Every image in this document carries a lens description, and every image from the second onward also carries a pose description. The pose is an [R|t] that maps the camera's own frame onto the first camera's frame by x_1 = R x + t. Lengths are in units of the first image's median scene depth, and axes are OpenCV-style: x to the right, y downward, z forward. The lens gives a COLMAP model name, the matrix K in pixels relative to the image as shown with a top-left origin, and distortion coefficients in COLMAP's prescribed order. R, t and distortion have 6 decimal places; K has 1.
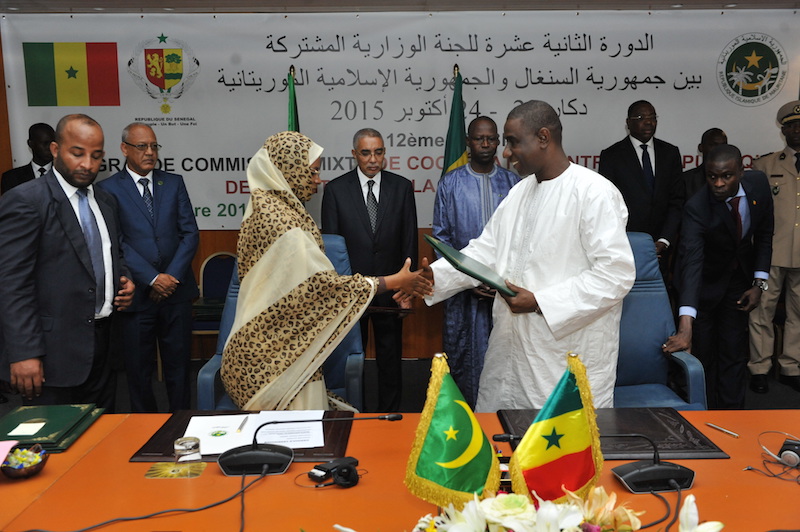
lens RADIAL K [[715.3, 0, 400.0], [0, 715.3, 266.6], [0, 0, 1]] dist [0.007328, 0.000646]
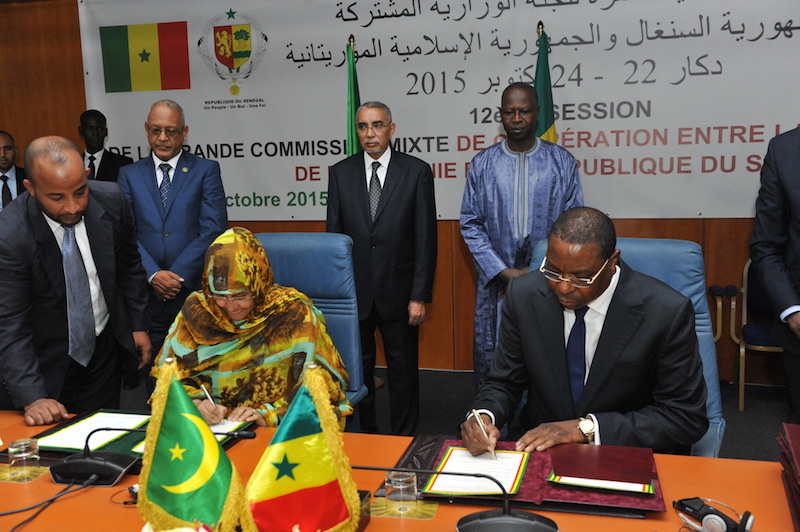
lens RADIAL K [[812.7, 0, 397.3], [0, 812.7, 267.2], [0, 0, 1]] dist [0.046806, 0.002339]
pose [[0.963071, 0.016586, -0.268737, 0.165876], [-0.015764, 0.999862, 0.005217, 0.000672], [0.268786, -0.000788, 0.963199, 0.036283]]
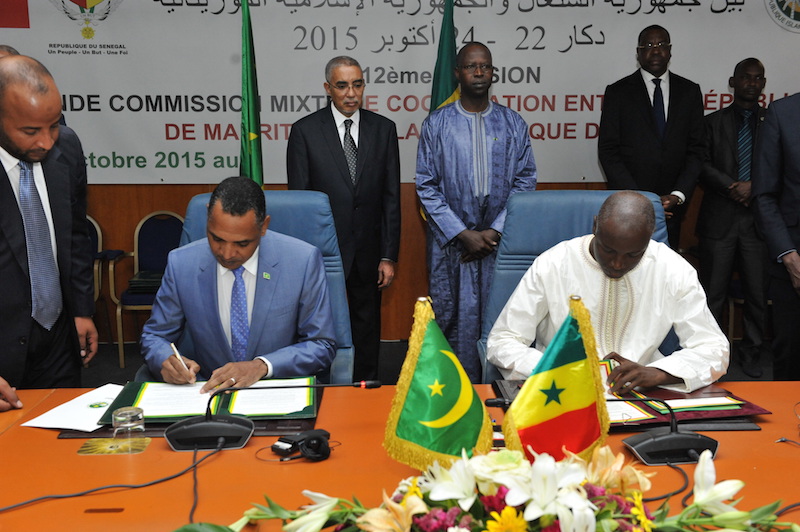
lens RADIAL K [[876.1, 0, 401.2], [0, 876.1, 266.6], [0, 0, 1]] dist [0.071804, 0.005033]
pose [[0.999667, -0.001329, 0.025784, 0.000196], [0.000606, 0.999607, 0.028025, 0.015461], [-0.025811, -0.028000, 0.999275, -0.019344]]
